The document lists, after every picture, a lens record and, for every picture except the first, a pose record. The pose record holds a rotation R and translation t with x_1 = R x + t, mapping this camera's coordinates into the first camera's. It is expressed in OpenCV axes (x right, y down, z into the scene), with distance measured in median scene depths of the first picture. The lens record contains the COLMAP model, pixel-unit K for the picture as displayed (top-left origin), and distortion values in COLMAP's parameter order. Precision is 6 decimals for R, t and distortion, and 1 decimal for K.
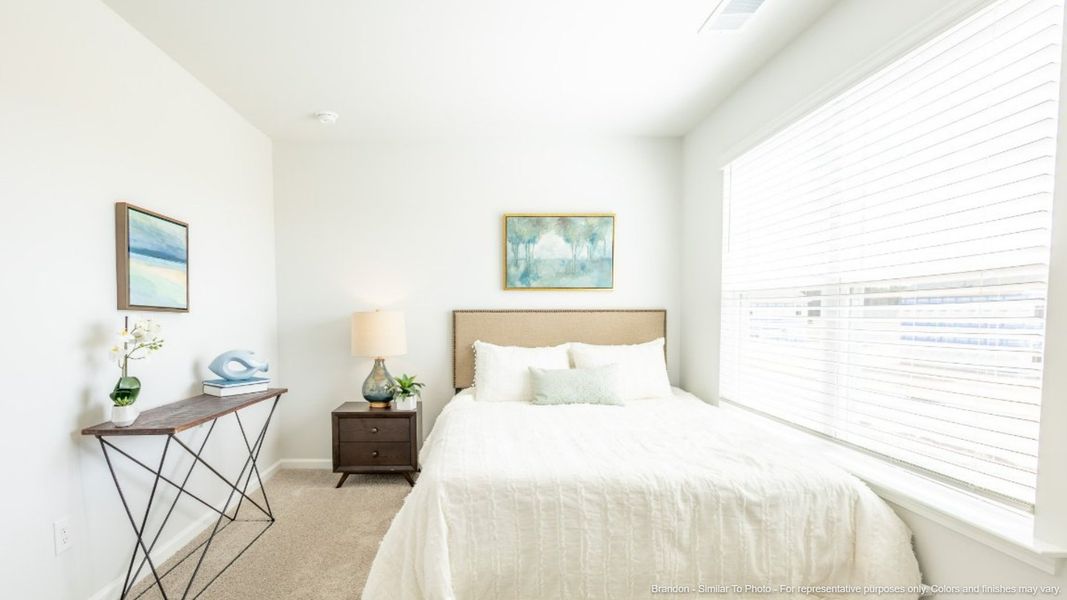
lens RADIAL K [[472.9, 0, 532.2], [0, 472.9, 359.5], [0, 0, 1]] dist [-0.000172, -0.000001]
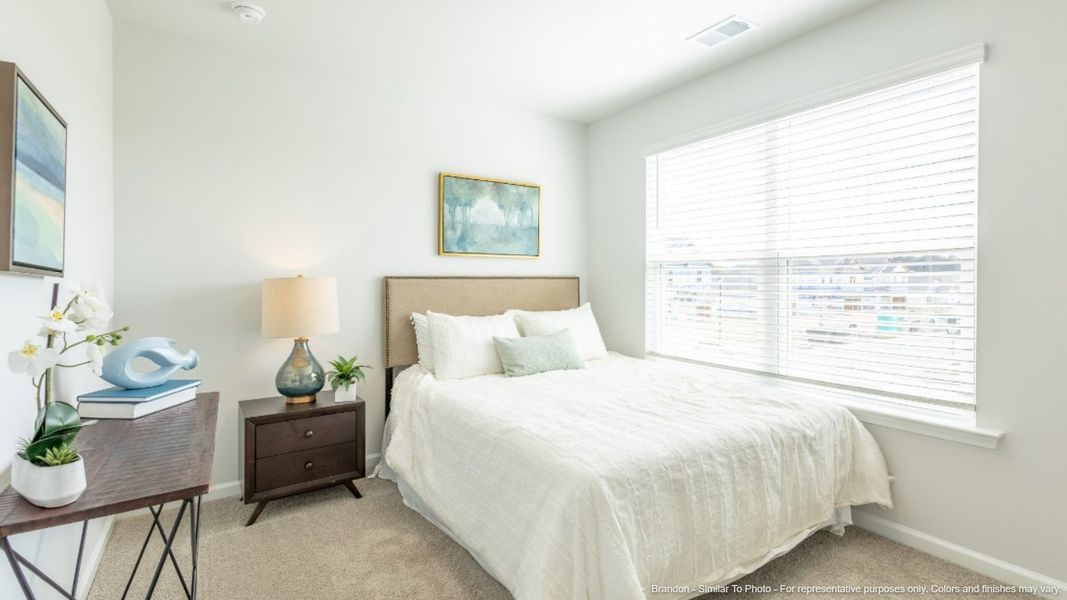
lens RADIAL K [[446.0, 0, 533.5], [0, 446.0, 300.0], [0, 0, 1]] dist [0.002527, 0.000117]
pose [[0.865348, -0.021235, 0.500721, -0.360734], [0.048593, 0.997950, -0.041657, -0.016083], [-0.498810, 0.060379, 0.864606, 0.183236]]
